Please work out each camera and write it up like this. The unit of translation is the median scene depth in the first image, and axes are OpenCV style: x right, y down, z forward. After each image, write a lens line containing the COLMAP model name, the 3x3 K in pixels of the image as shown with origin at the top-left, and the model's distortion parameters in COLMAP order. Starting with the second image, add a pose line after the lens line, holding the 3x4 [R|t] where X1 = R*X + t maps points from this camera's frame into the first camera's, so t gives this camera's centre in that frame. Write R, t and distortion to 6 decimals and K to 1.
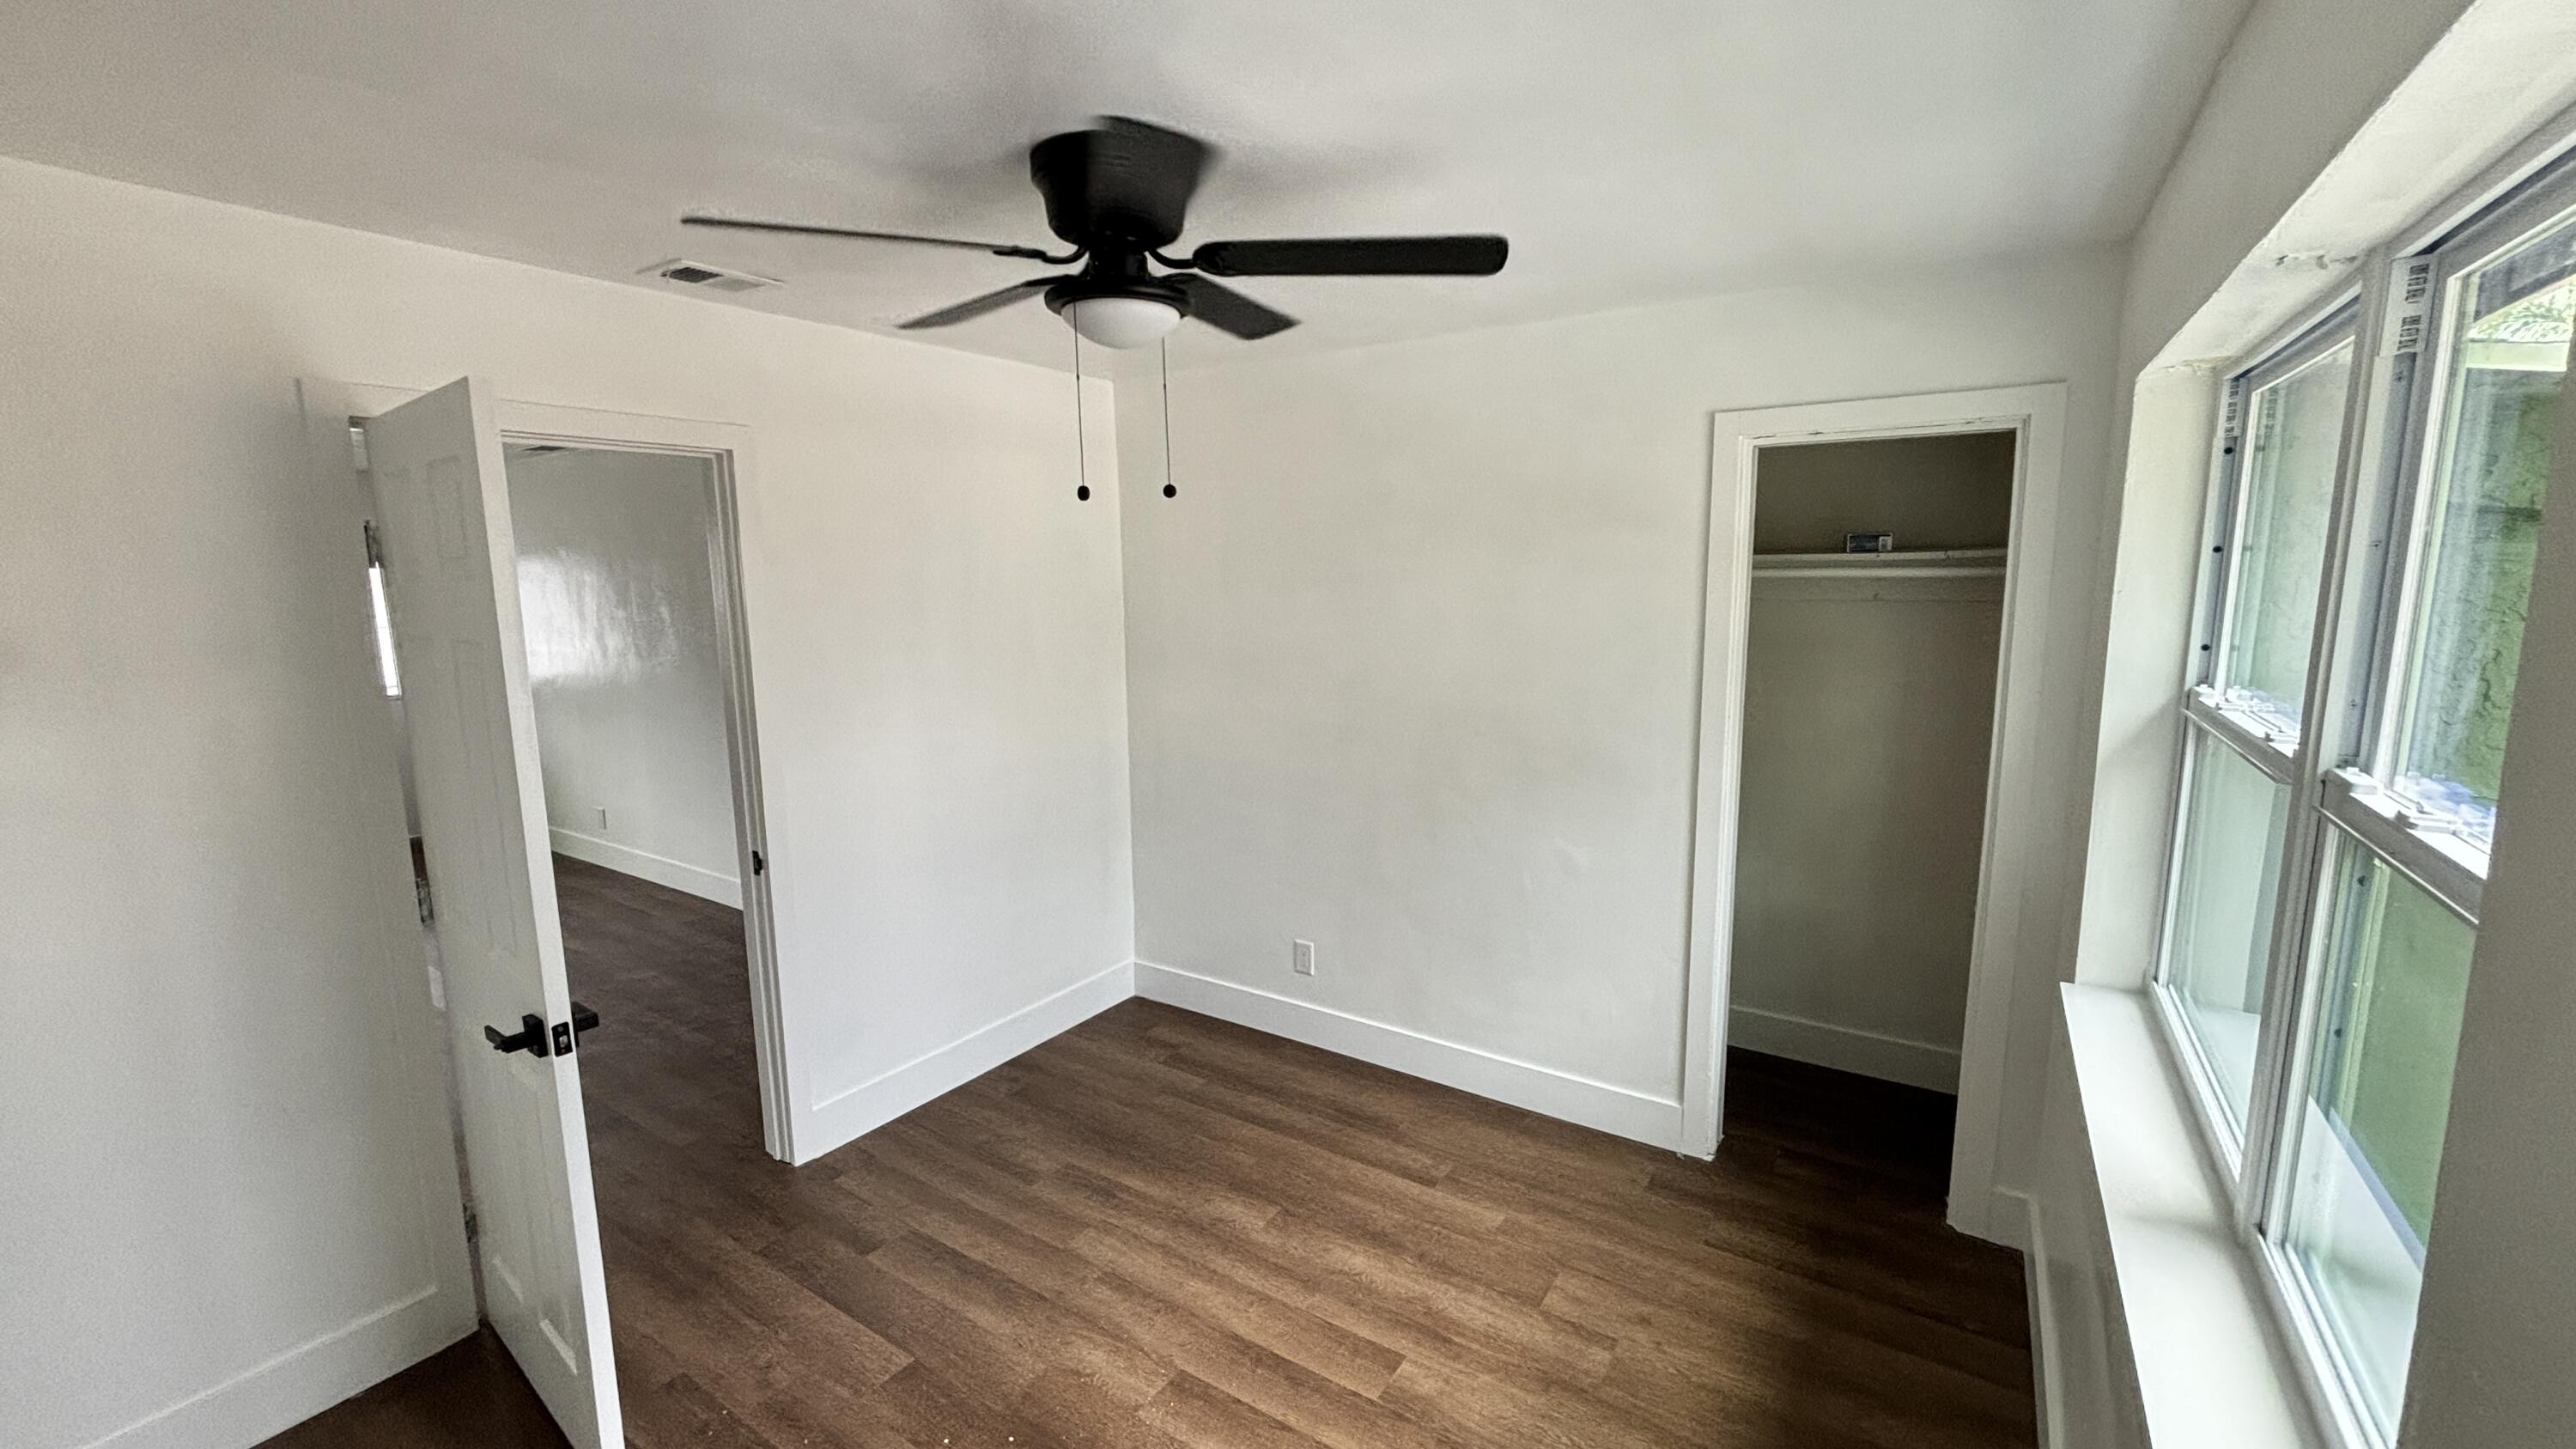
lens RADIAL K [[1035.3, 0, 1288.0], [0, 1035.3, 724.5], [0, 0, 1]] dist [-0.038050, 0.015845]
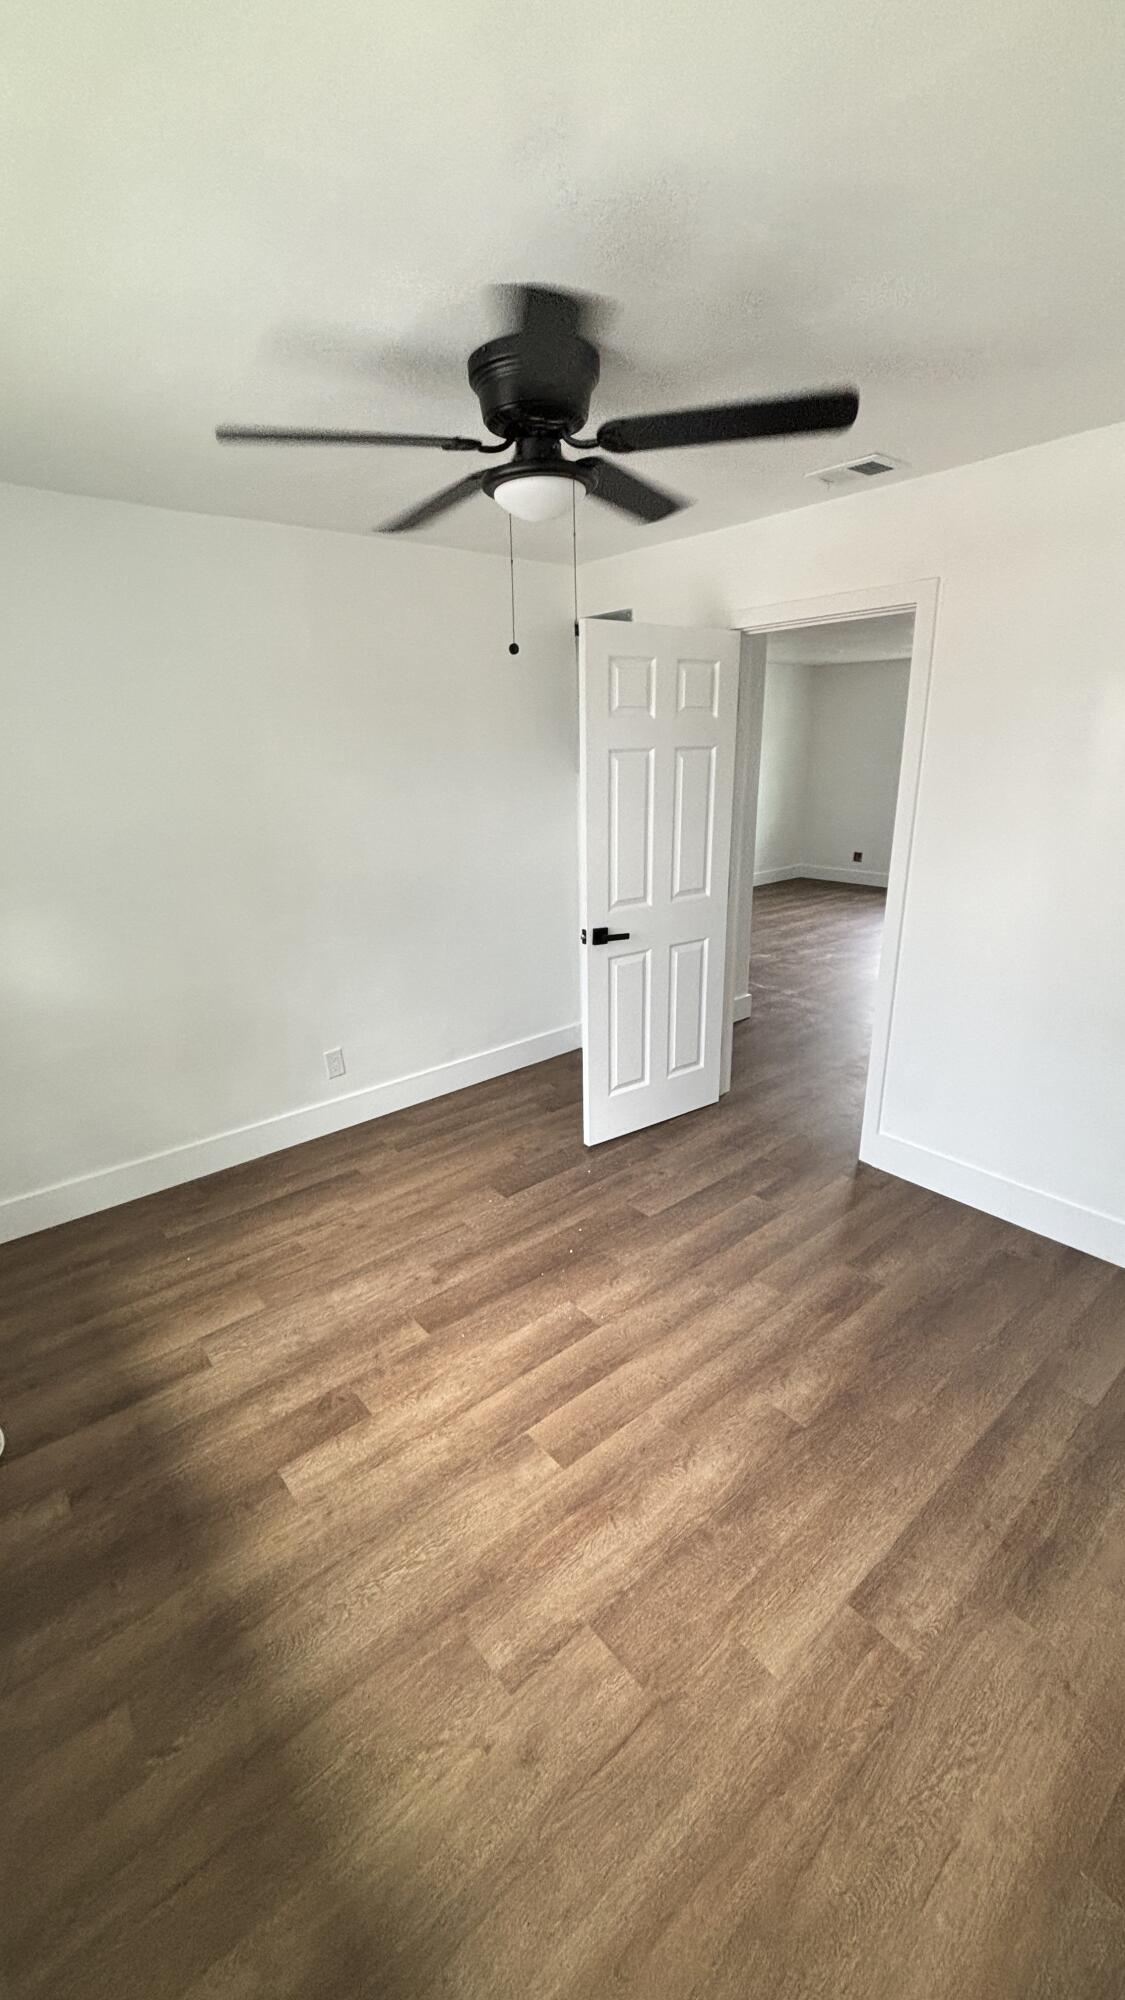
lens RADIAL K [[803.7, 0, 562.5], [0, 803.7, 1000.0], [0, 0, 1]] dist [-0.038050, 0.015845]
pose [[-0.283297, 0.316151, -0.905423, 0.645045], [-0.127622, 0.923276, 0.362317, -0.125126], [0.950503, 0.218195, -0.221214, 0.969000]]
